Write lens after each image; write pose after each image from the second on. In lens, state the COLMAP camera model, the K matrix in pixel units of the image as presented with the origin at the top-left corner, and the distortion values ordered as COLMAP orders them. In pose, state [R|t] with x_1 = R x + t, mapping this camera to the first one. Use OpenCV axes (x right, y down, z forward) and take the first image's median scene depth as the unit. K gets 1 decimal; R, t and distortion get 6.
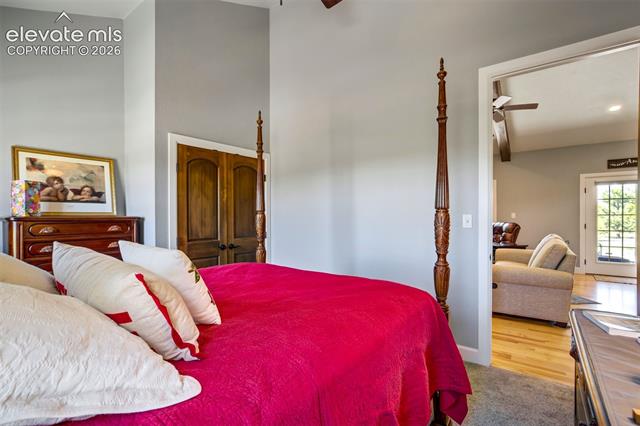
lens RADIAL K [[295.6, 0, 318.7], [0, 295.6, 214.5], [0, 0, 1]] dist [-0.017569, 0.007526]
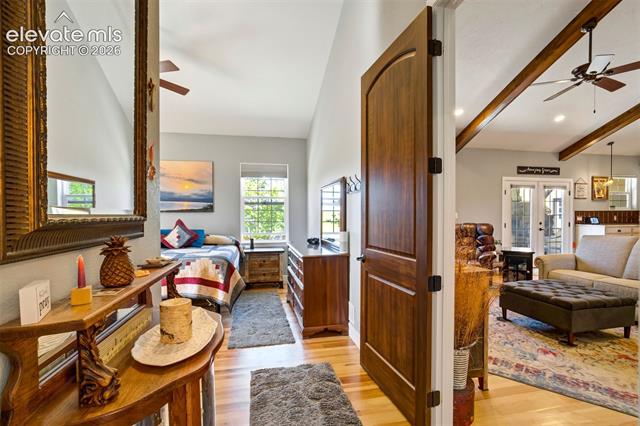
lens RADIAL K [[295.6, 0, 320.3], [0, 295.6, 220.7], [0, 0, 1]] dist [-0.017569, 0.007526]
pose [[0.648518, -0.004912, 0.761184, -0.366025], [0.008283, 0.999966, -0.000605, 0.018145], [-0.761154, 0.006697, 0.648536, 0.829403]]
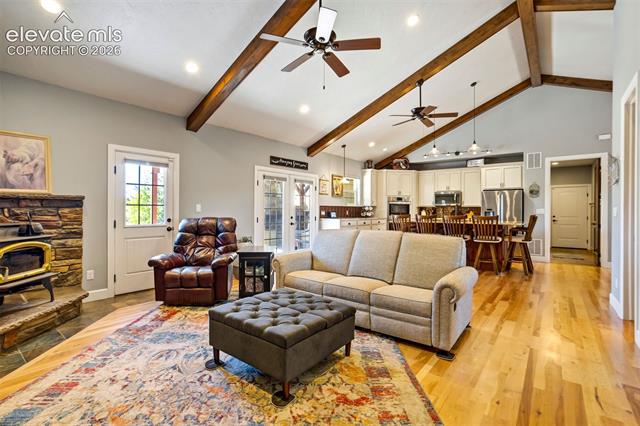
lens RADIAL K [[295.6, 0, 317.4], [0, 295.6, 211.8], [0, 0, 1]] dist [-0.017569, 0.007526]
pose [[0.030672, 0.007920, 0.999498, -0.061779], [0.004300, 0.999958, -0.008055, 0.022584], [-0.999520, 0.004545, 0.030637, 0.784965]]
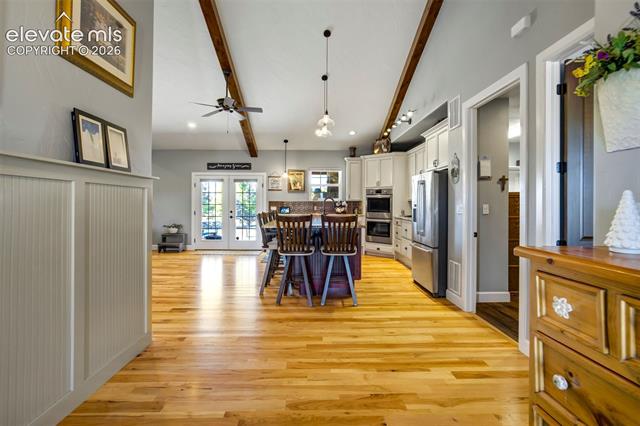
lens RADIAL K [[295.6, 0, 316.3], [0, 295.6, 199.9], [0, 0, 1]] dist [-0.017569, 0.007526]
pose [[0.786644, 0.016767, 0.617179, 0.540199], [-0.006178, 0.999795, -0.019287, 0.004291], [-0.617376, 0.011359, 0.786586, -0.357364]]
